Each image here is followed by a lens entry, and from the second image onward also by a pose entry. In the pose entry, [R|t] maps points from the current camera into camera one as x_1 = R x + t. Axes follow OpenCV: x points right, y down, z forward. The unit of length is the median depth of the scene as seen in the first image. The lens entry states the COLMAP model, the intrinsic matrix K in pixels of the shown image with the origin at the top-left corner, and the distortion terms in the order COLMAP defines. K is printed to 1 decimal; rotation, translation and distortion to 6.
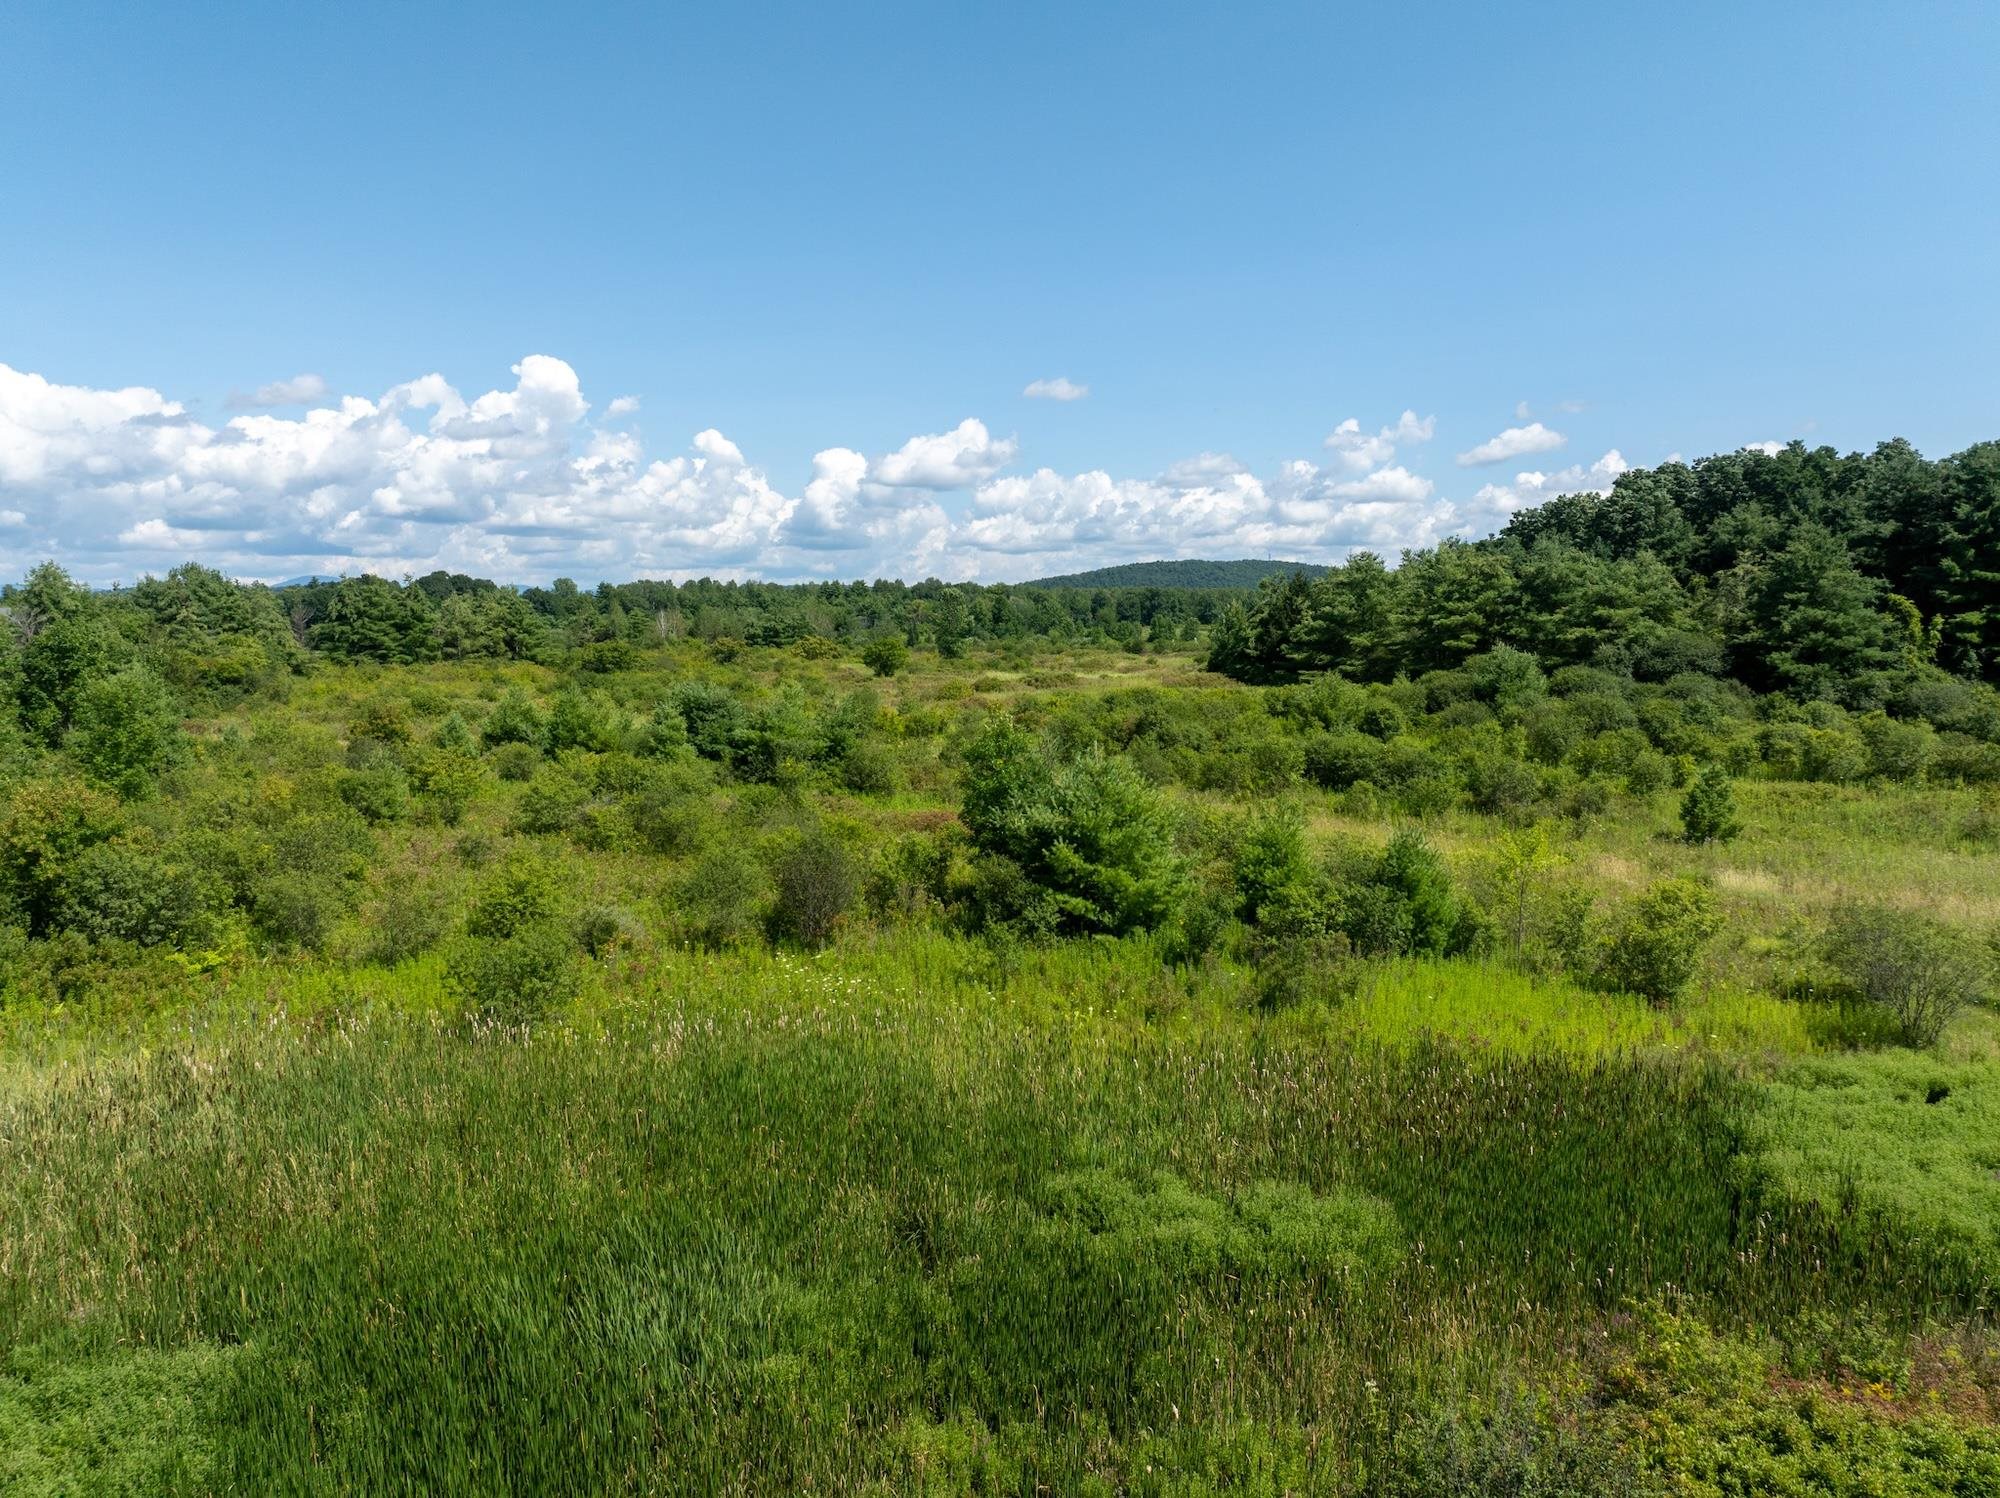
lens RADIAL K [[1404.3, 0, 1000.8], [0, 1404.3, 745.4], [0, 0, 1]] dist [-0.041784, 0.016148]
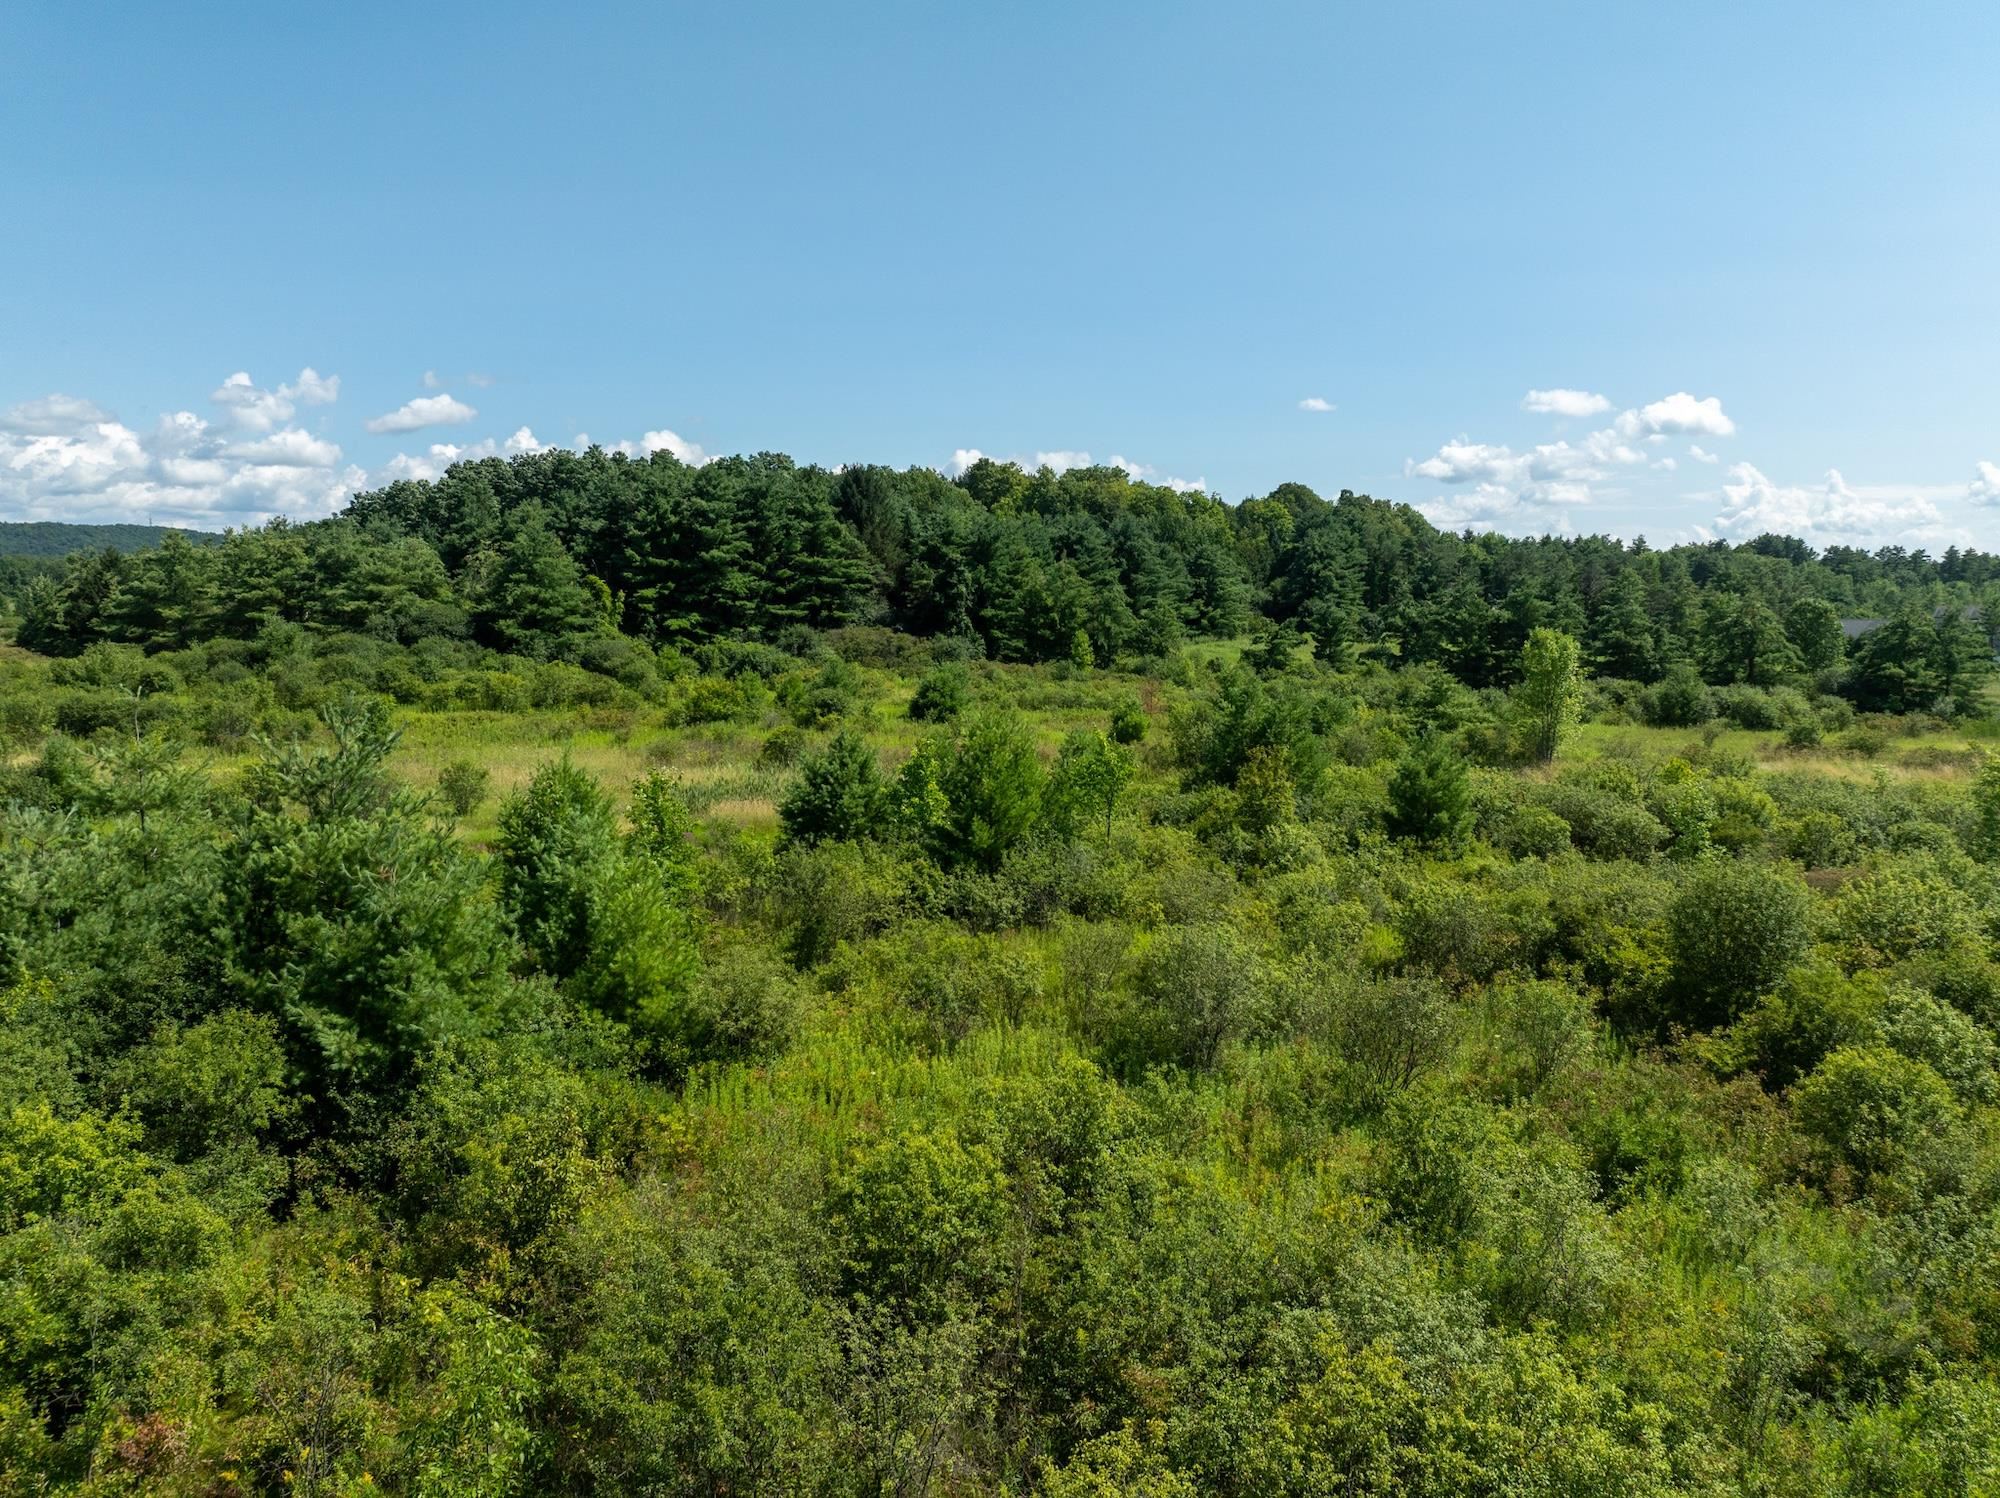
lens RADIAL K [[1404.3, 0, 1003.2], [0, 1404.3, 799.5], [0, 0, 1]] dist [-0.041784, 0.016148]
pose [[0.745695, -0.089482, 0.660251, 0.021397], [0.051954, 0.995733, 0.076272, 0.020322], [-0.664259, -0.022572, 0.747162, -0.234625]]
